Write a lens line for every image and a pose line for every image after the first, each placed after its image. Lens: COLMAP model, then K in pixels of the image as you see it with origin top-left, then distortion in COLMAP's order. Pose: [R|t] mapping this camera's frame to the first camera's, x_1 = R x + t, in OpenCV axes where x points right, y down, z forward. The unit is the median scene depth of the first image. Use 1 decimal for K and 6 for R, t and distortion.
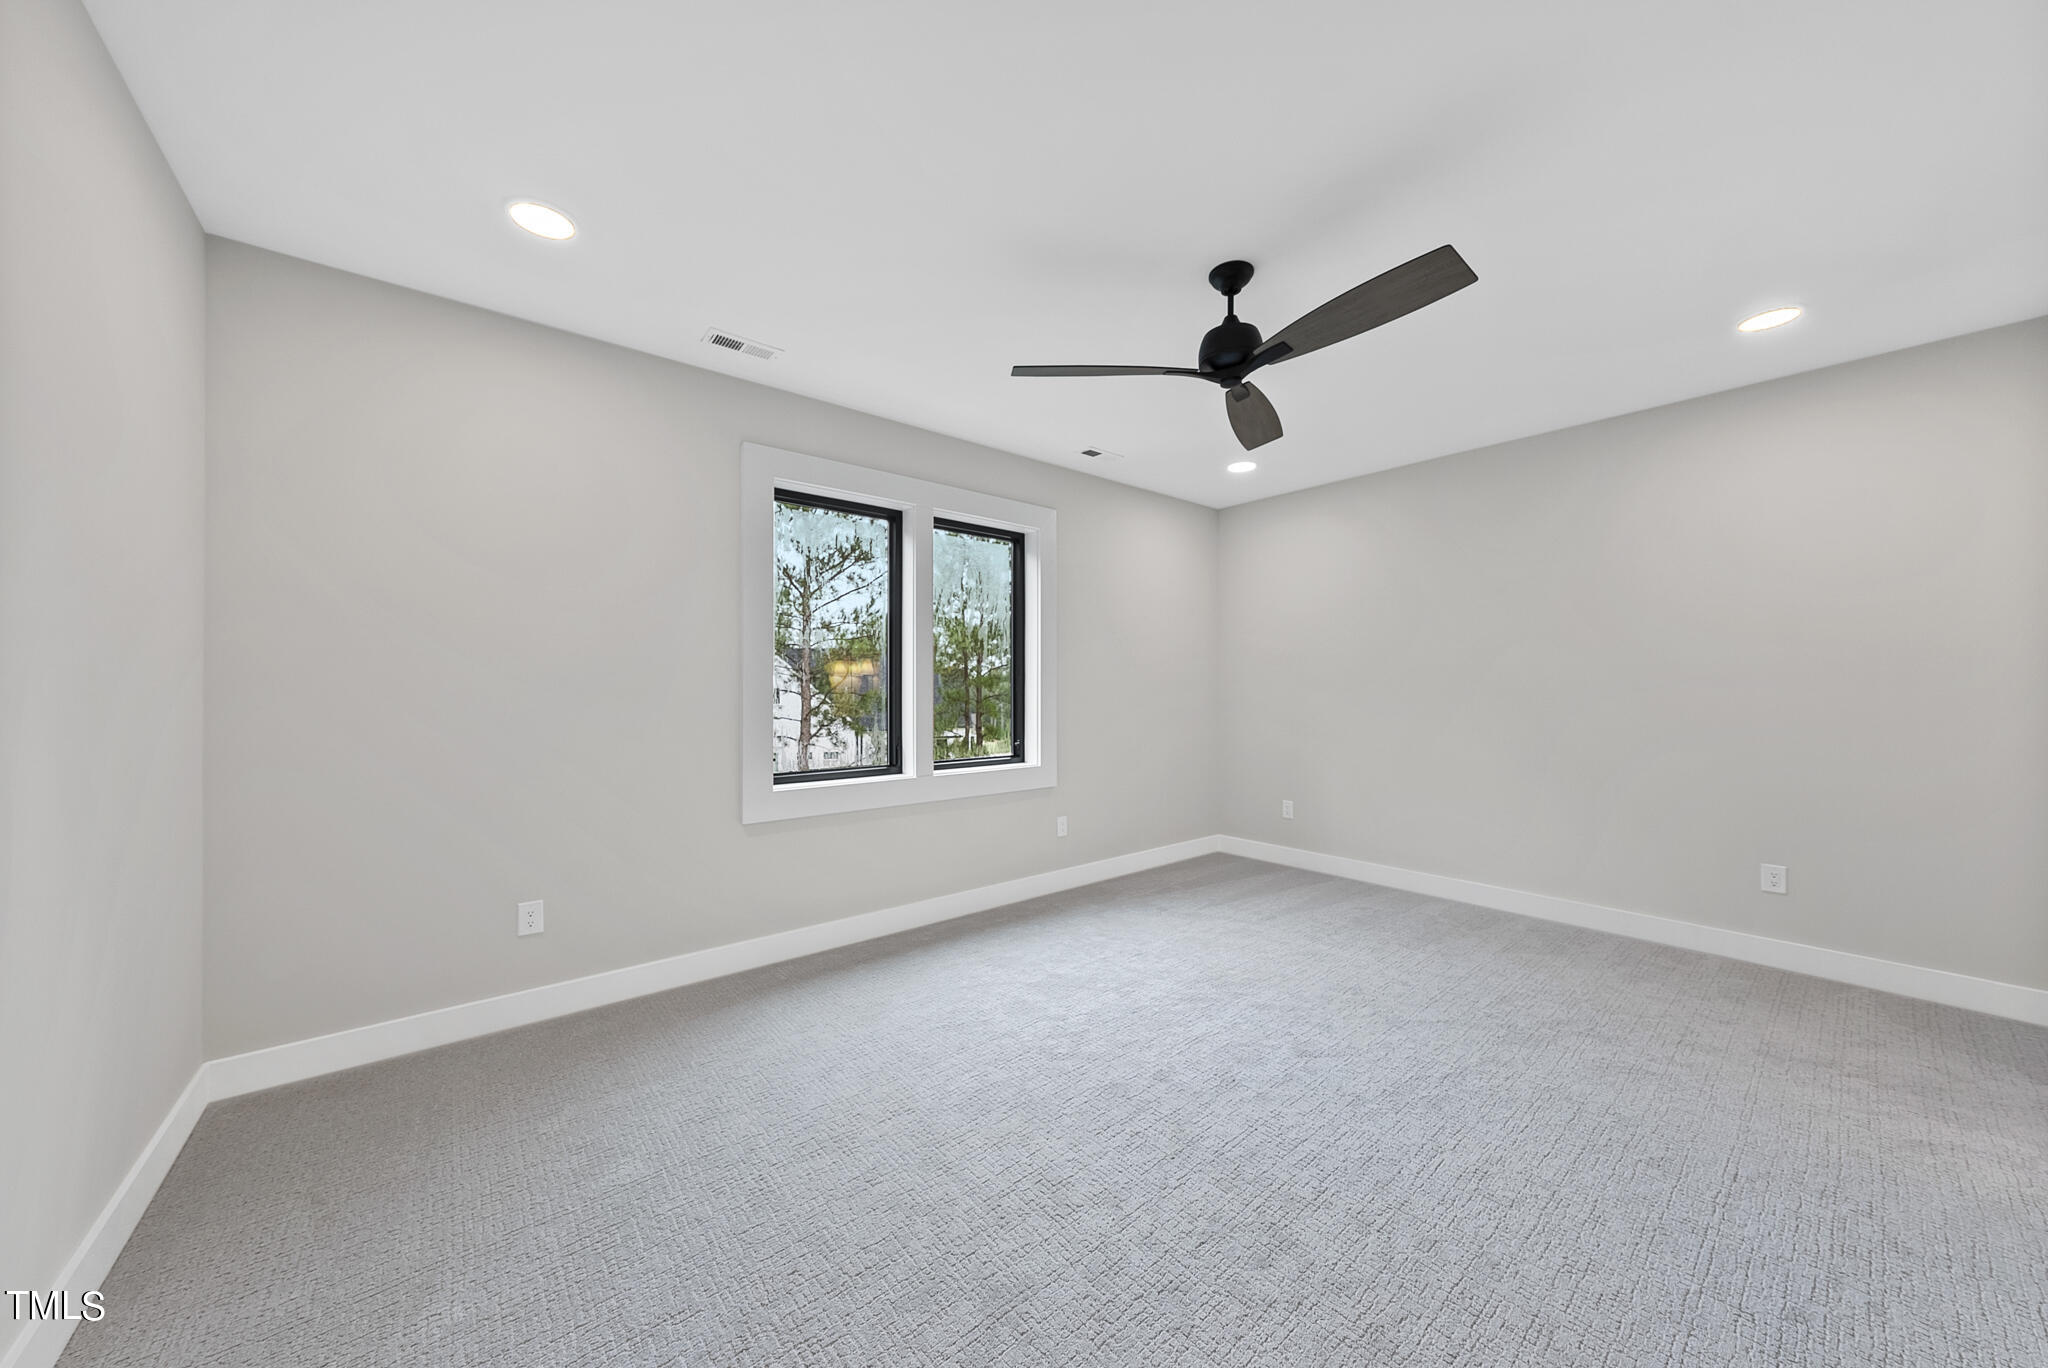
lens RADIAL K [[702.9, 0, 1035.7], [0, 702.9, 683.9], [0, 0, 1]] dist [0.001646, 0.000061]
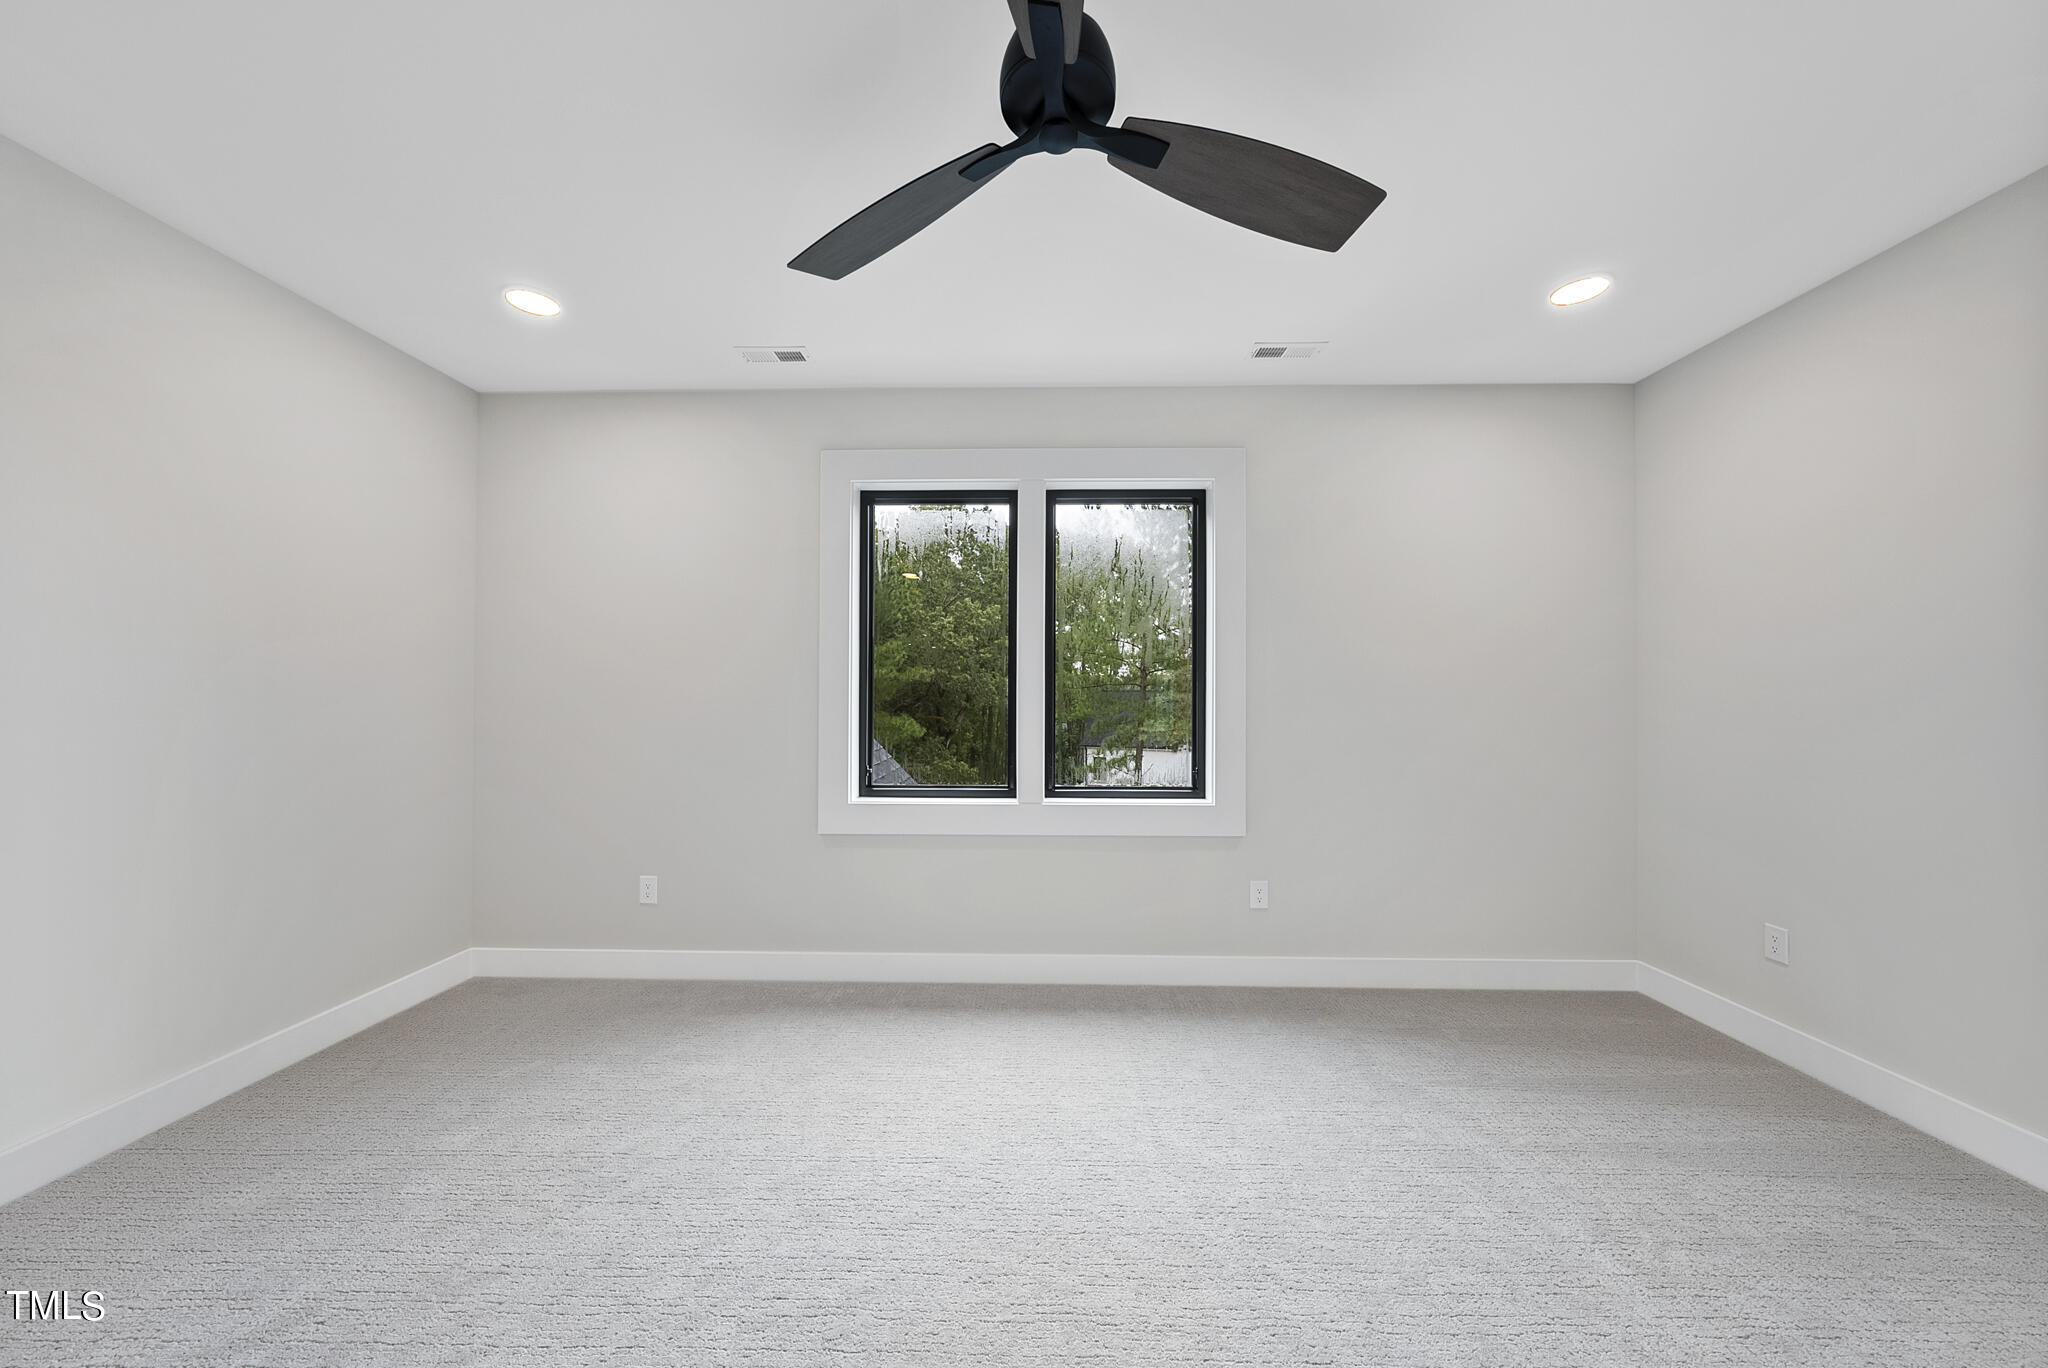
lens RADIAL K [[714.1, 0, 1028.8], [0, 714.1, 682.9], [0, 0, 1]] dist [-0.002119, -0.000191]
pose [[0.749453, -0.013798, -0.661913, 0.381560], [0.002240, 0.999830, -0.018305, 0.004778], [0.662053, 0.012236, 0.749357, 0.350074]]
